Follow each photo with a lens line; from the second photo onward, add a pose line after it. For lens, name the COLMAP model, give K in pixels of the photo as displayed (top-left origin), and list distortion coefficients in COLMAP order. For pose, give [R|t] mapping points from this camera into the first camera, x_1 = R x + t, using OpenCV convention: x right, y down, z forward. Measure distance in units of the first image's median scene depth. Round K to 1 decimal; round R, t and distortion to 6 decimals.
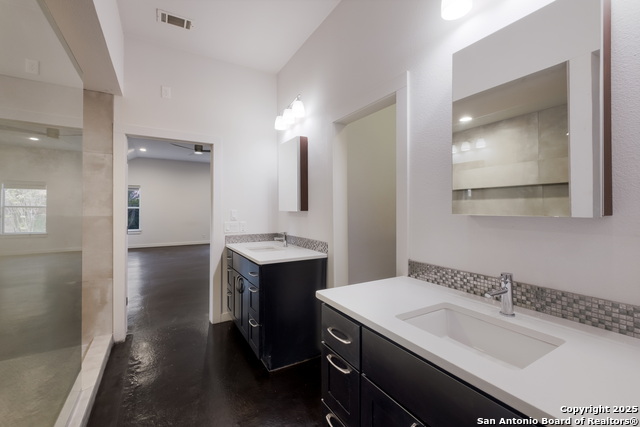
lens RADIAL K [[276.3, 0, 319.4], [0, 276.3, 208.6], [0, 0, 1]] dist [0.020330, -0.000218]
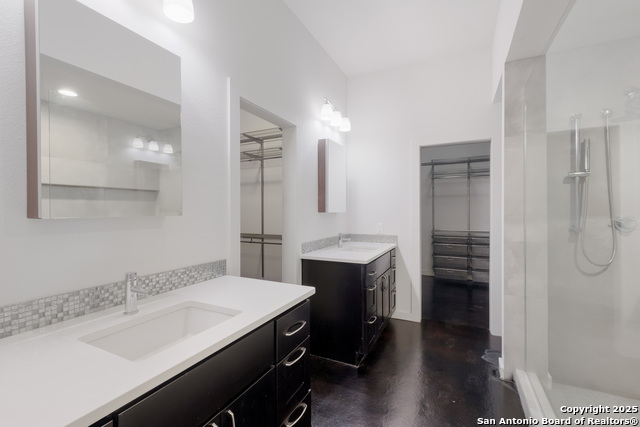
lens RADIAL K [[276.3, 0, 319.4], [0, 276.3, 208.6], [0, 0, 1]] dist [0.020330, -0.000218]
pose [[-0.552563, 0.006726, 0.833444, -0.528085], [0.003433, 0.999977, -0.005794, 0.002294], [-0.833464, -0.000341, -0.552573, 0.917456]]
